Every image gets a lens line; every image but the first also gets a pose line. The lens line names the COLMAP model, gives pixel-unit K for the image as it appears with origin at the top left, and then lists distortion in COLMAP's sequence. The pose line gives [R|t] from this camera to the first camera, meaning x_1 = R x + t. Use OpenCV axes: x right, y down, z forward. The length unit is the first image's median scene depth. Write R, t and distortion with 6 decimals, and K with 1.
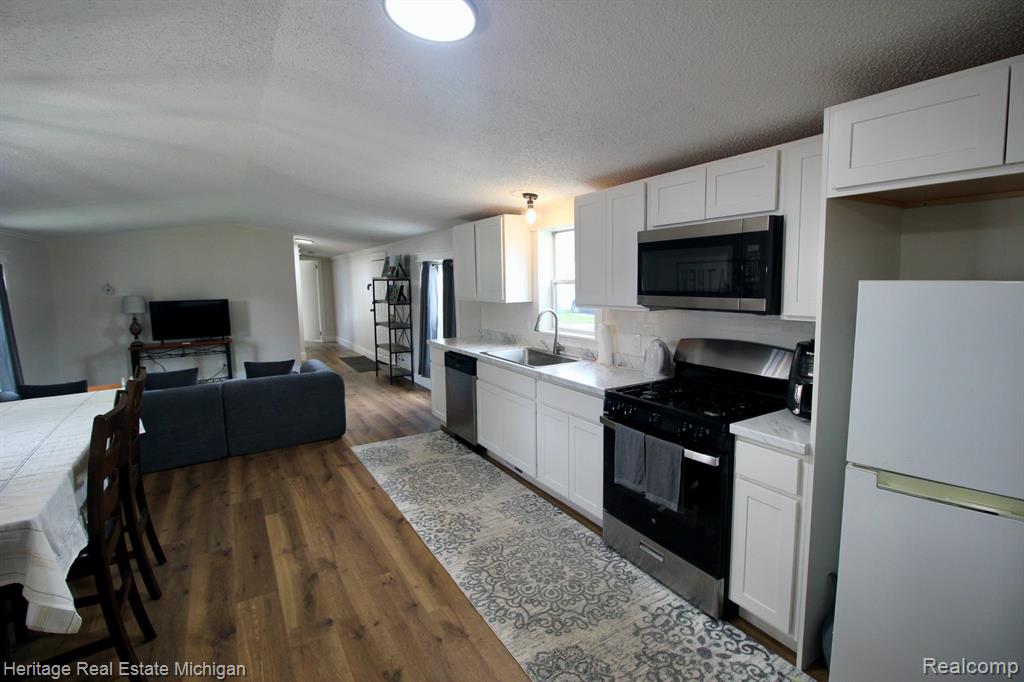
lens RADIAL K [[474.6, 0, 513.5], [0, 474.6, 336.6], [0, 0, 1]] dist [-0.003925, -0.000808]
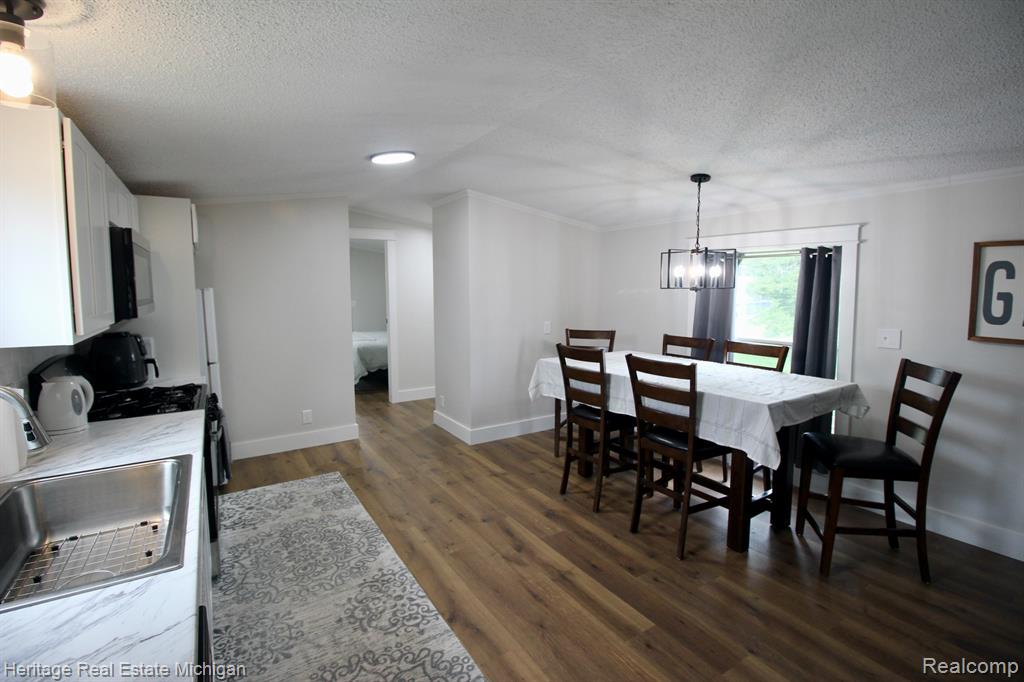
lens RADIAL K [[474.6, 0, 510.0], [0, 474.6, 338.7], [0, 0, 1]] dist [-0.003925, -0.000808]
pose [[-0.999666, 0.023685, -0.010362, -0.357215], [0.020686, 0.973230, 0.228901, -0.197315], [0.015506, 0.228610, -0.973395, 1.743358]]
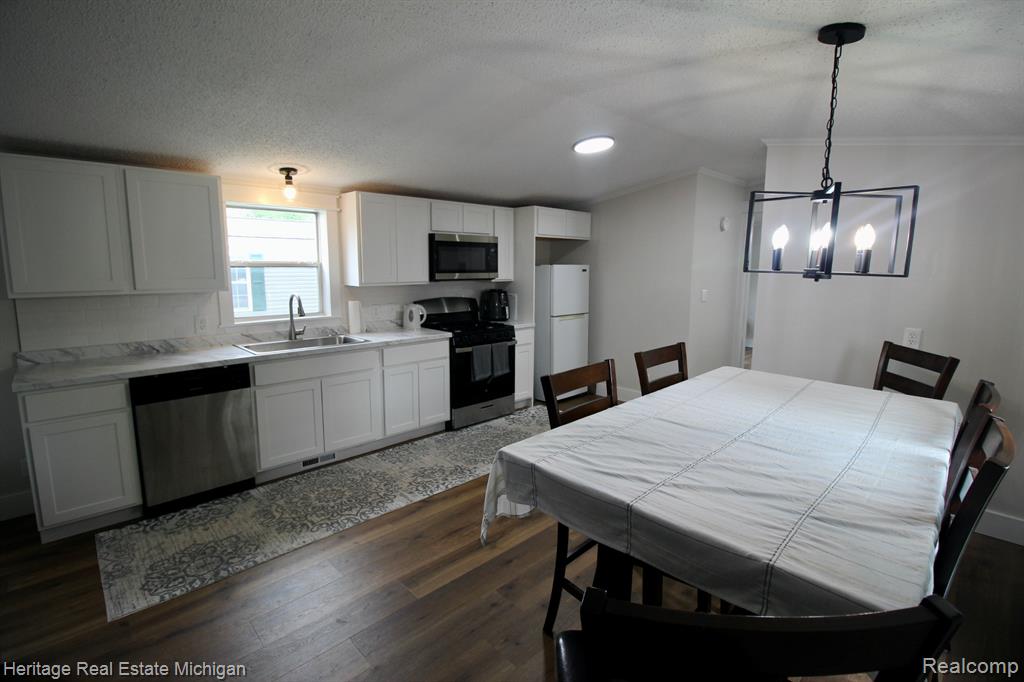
lens RADIAL K [[474.6, 0, 509.2], [0, 474.6, 334.6], [0, 0, 1]] dist [-0.003925, -0.000808]
pose [[-0.210882, -0.129587, 0.968884, -1.307707], [0.119781, 0.980279, 0.157182, -0.101418], [-0.970145, 0.149201, -0.191201, 1.057306]]
